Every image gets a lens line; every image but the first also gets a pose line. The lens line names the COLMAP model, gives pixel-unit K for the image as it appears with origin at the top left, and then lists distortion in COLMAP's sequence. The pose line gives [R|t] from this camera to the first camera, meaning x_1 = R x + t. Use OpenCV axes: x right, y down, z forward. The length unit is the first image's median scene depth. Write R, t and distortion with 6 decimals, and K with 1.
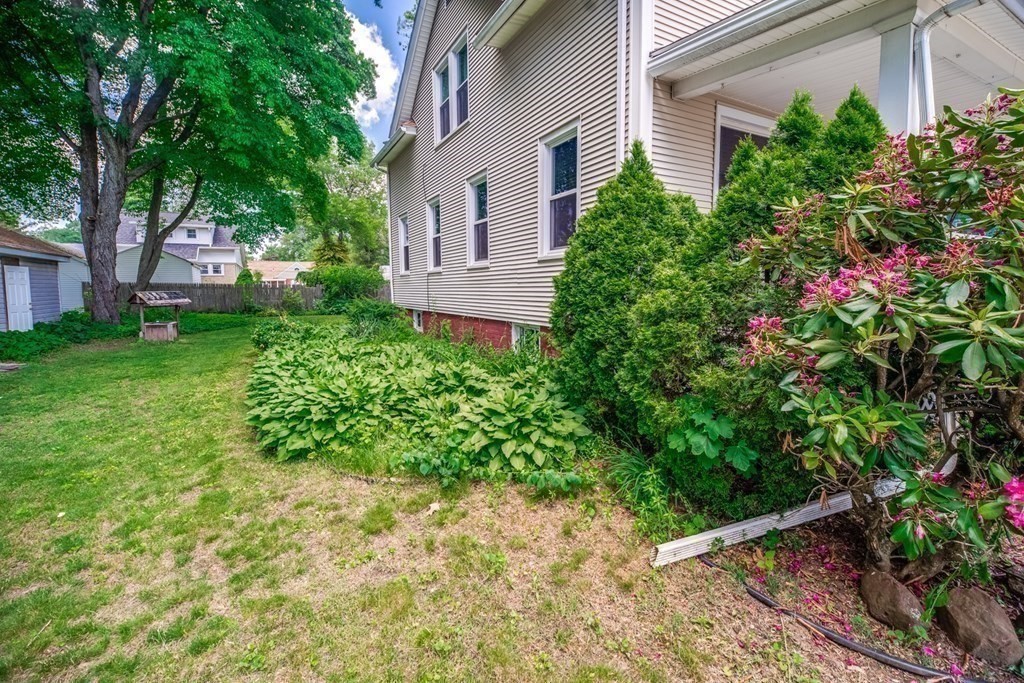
lens RADIAL K [[452.6, 0, 519.4], [0, 452.6, 328.9], [0, 0, 1]] dist [-0.019475, -0.001261]
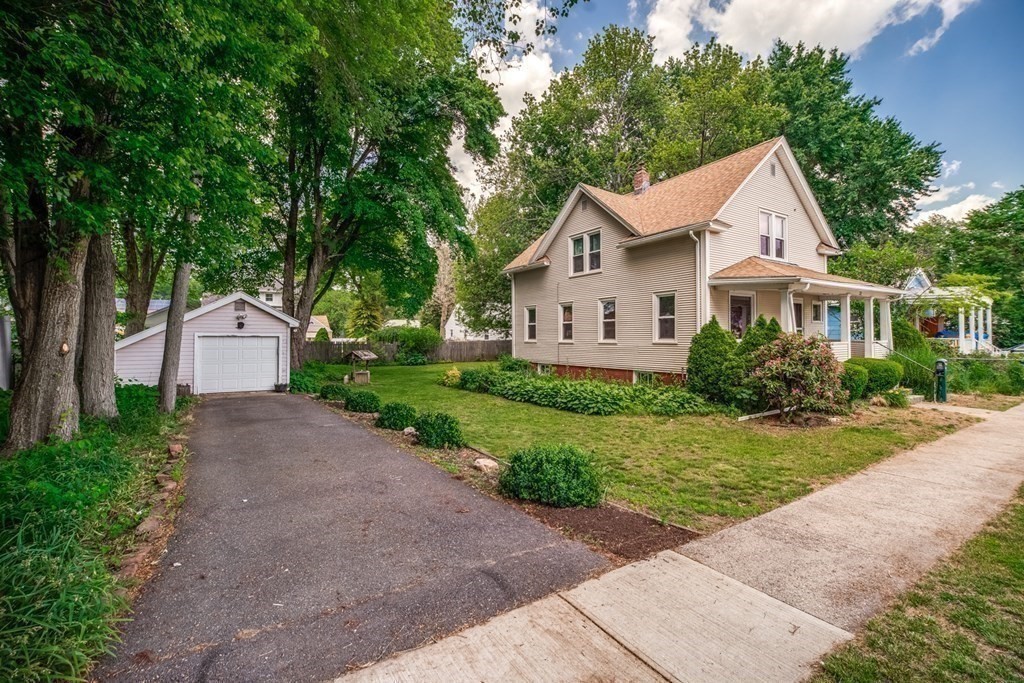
lens RADIAL K [[452.6, 0, 519.2], [0, 452.6, 332.0], [0, 0, 1]] dist [-0.019475, -0.001261]
pose [[0.997034, 0.001258, 0.076956, -0.645802], [0.006325, 0.995146, -0.098205, 0.013008], [-0.076706, 0.098400, 0.992186, -0.988456]]
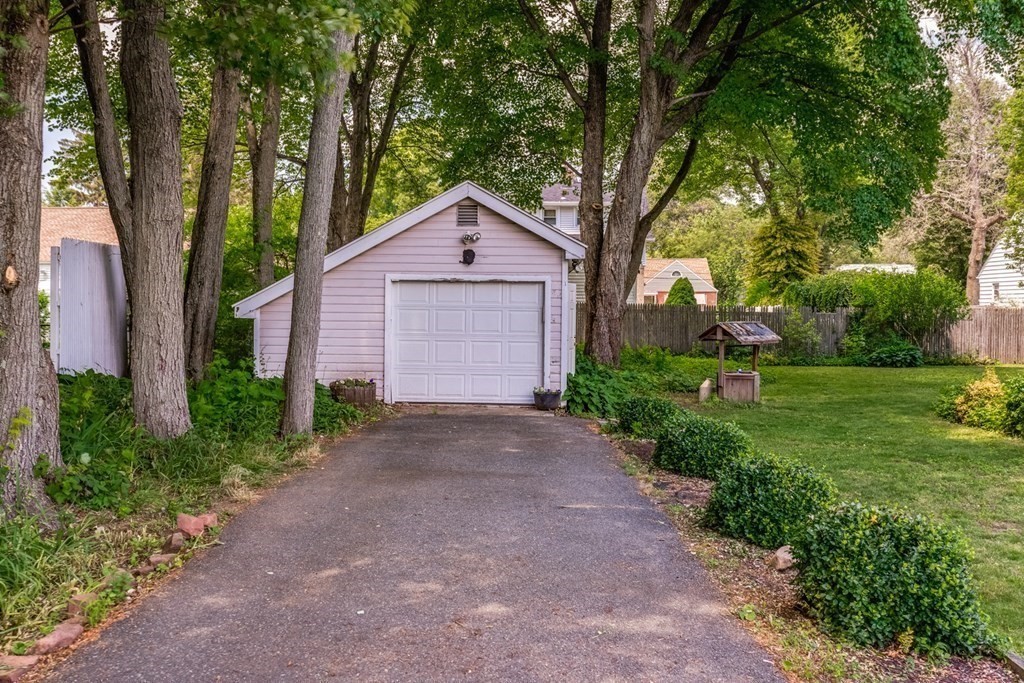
lens RADIAL K [[970.3, 0, 509.9], [0, 970.3, 338.3], [0, 0, 1]] dist [-0.036043, 0.000000]
pose [[0.854711, 0.020680, -0.518692, -0.639867], [-0.050825, 0.997739, -0.043971, 0.024514], [0.516610, 0.063945, 0.853830, -0.540834]]
